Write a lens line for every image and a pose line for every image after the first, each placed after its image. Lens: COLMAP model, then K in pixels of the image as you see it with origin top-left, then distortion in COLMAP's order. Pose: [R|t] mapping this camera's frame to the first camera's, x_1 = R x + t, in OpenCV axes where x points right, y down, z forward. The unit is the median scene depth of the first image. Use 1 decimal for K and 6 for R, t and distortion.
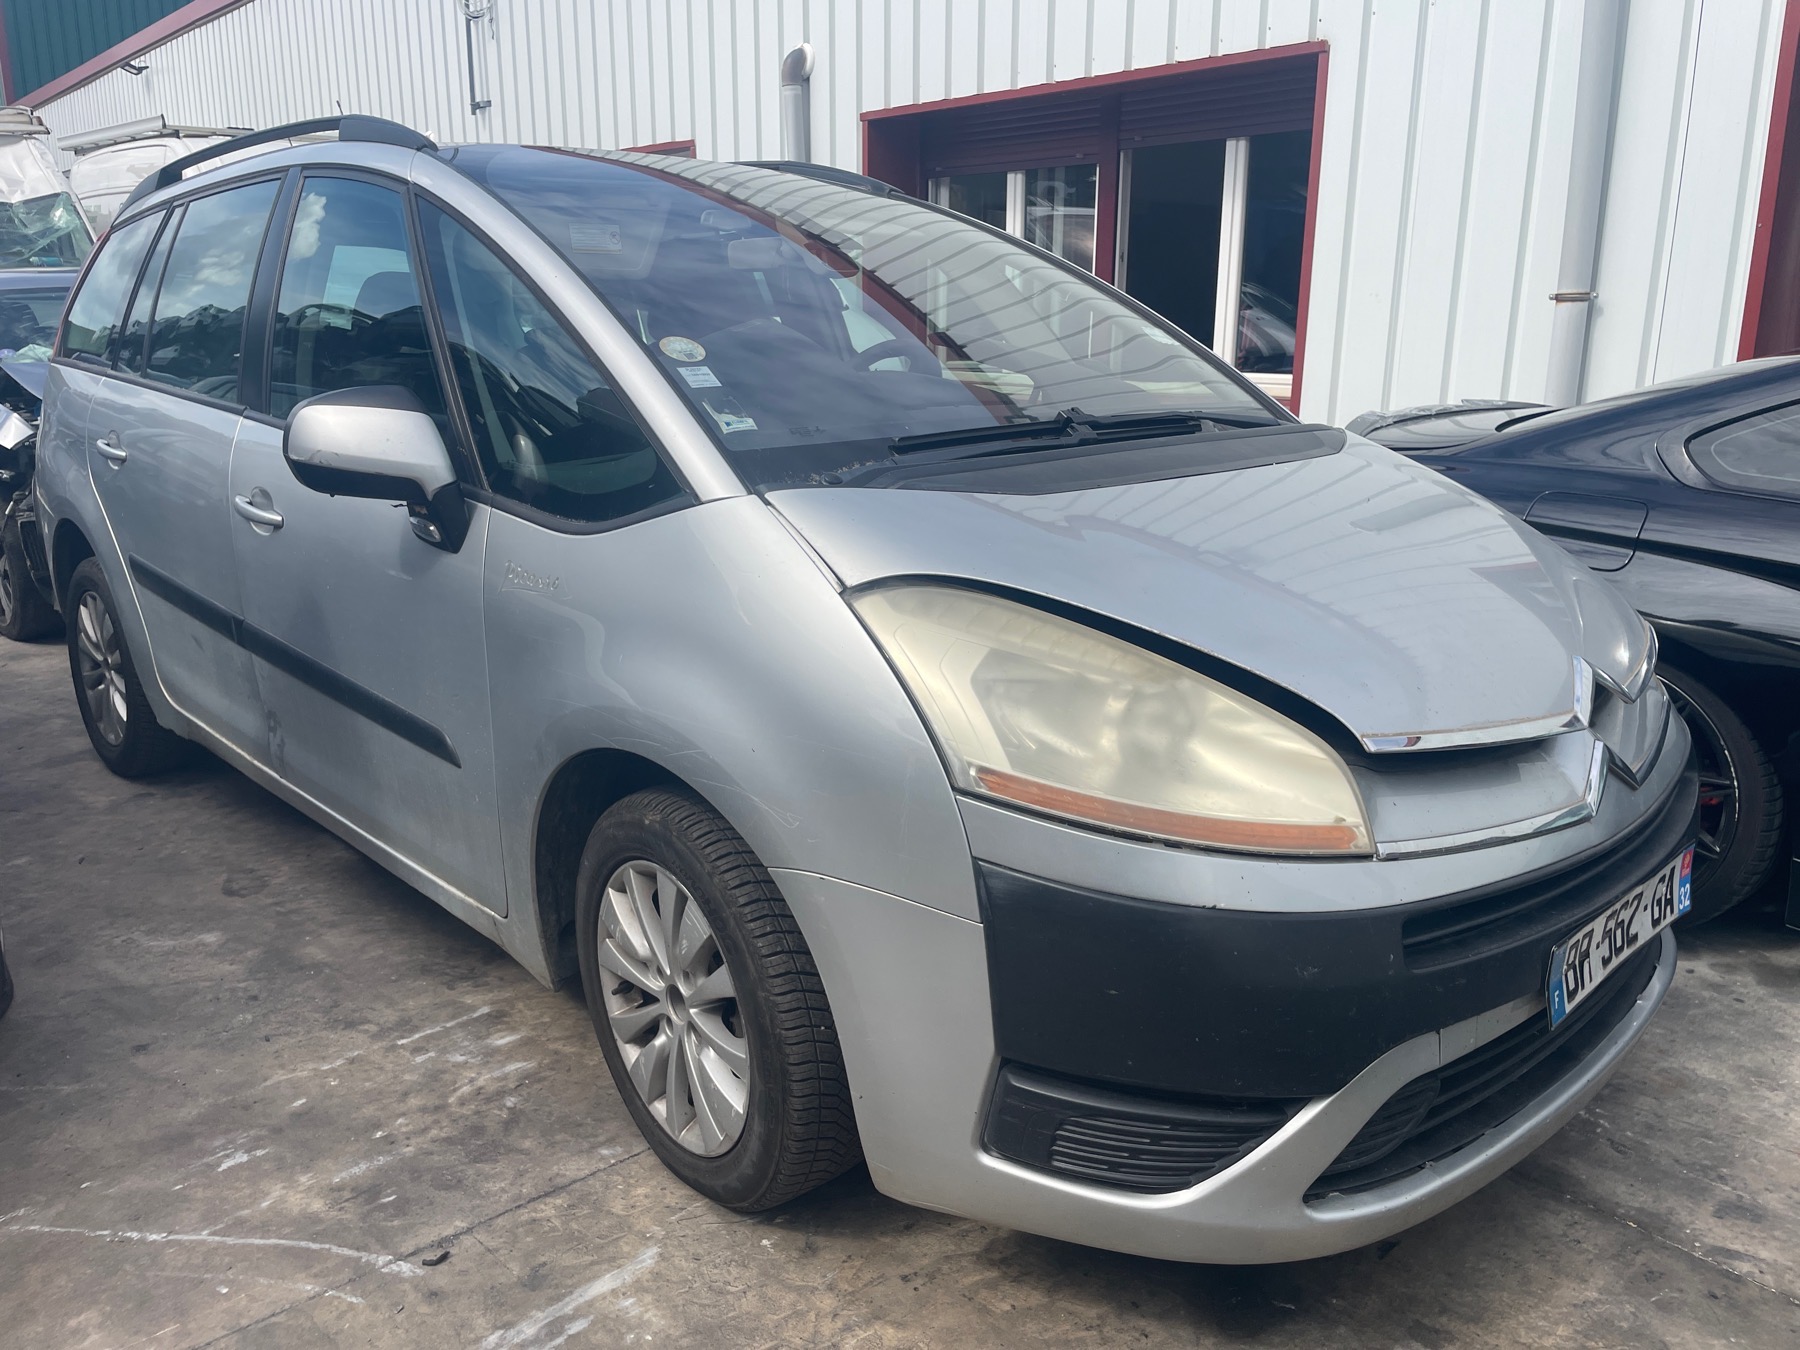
lens RADIAL K [[1402.2, 0, 905.6], [0, 1402.2, 674.9], [0, 0, 1]] dist [0.077600, -0.109759]
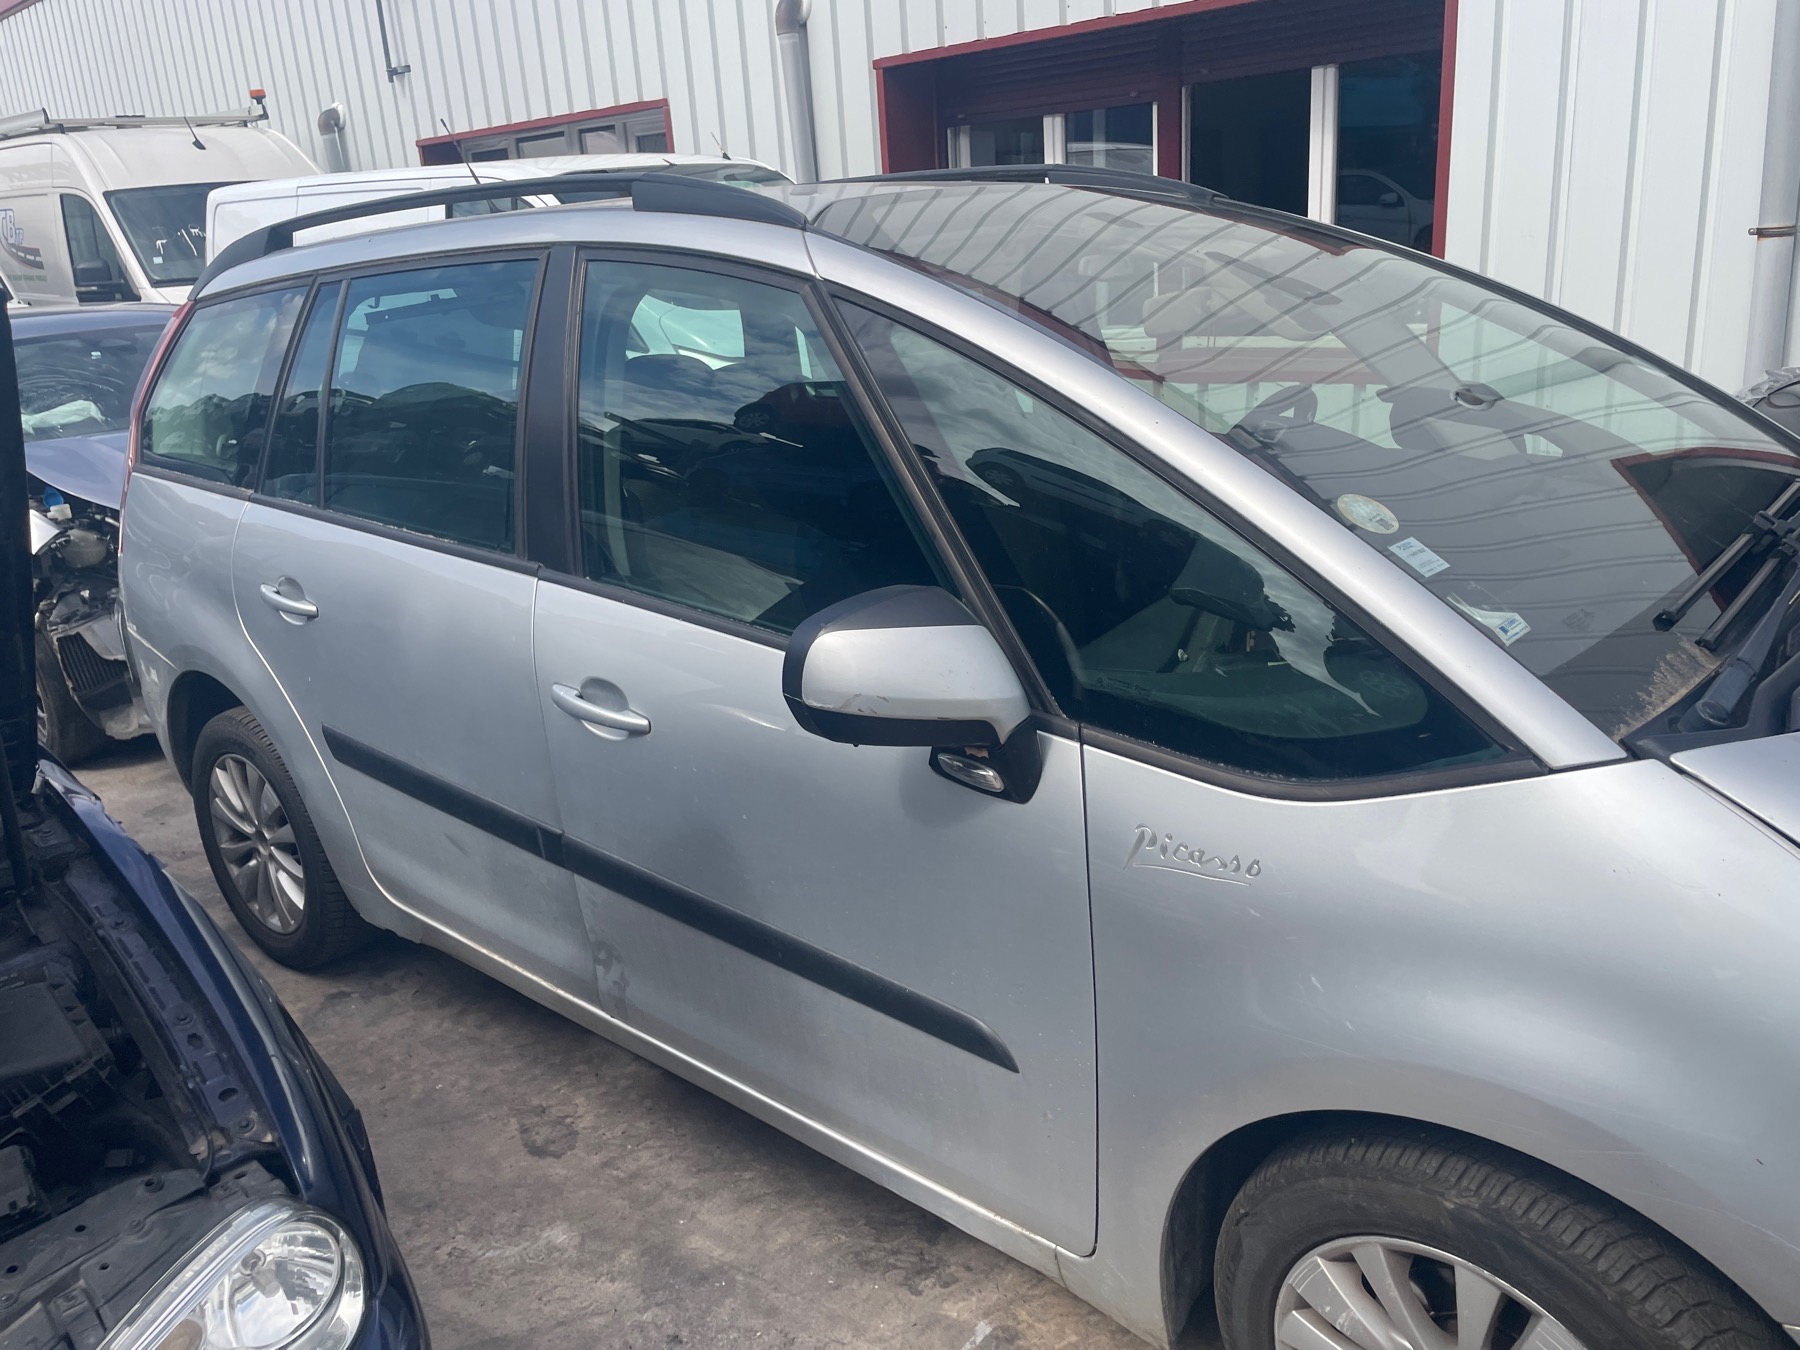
lens RADIAL K [[1402.2, 0, 892.9], [0, 1402.2, 675.9], [0, 0, 1]] dist [0.077600, -0.109759]
pose [[0.993476, -0.094880, 0.063275, -0.314571], [0.091476, 0.994305, 0.054685, -0.146882], [-0.068103, -0.048541, 0.996497, 0.207414]]
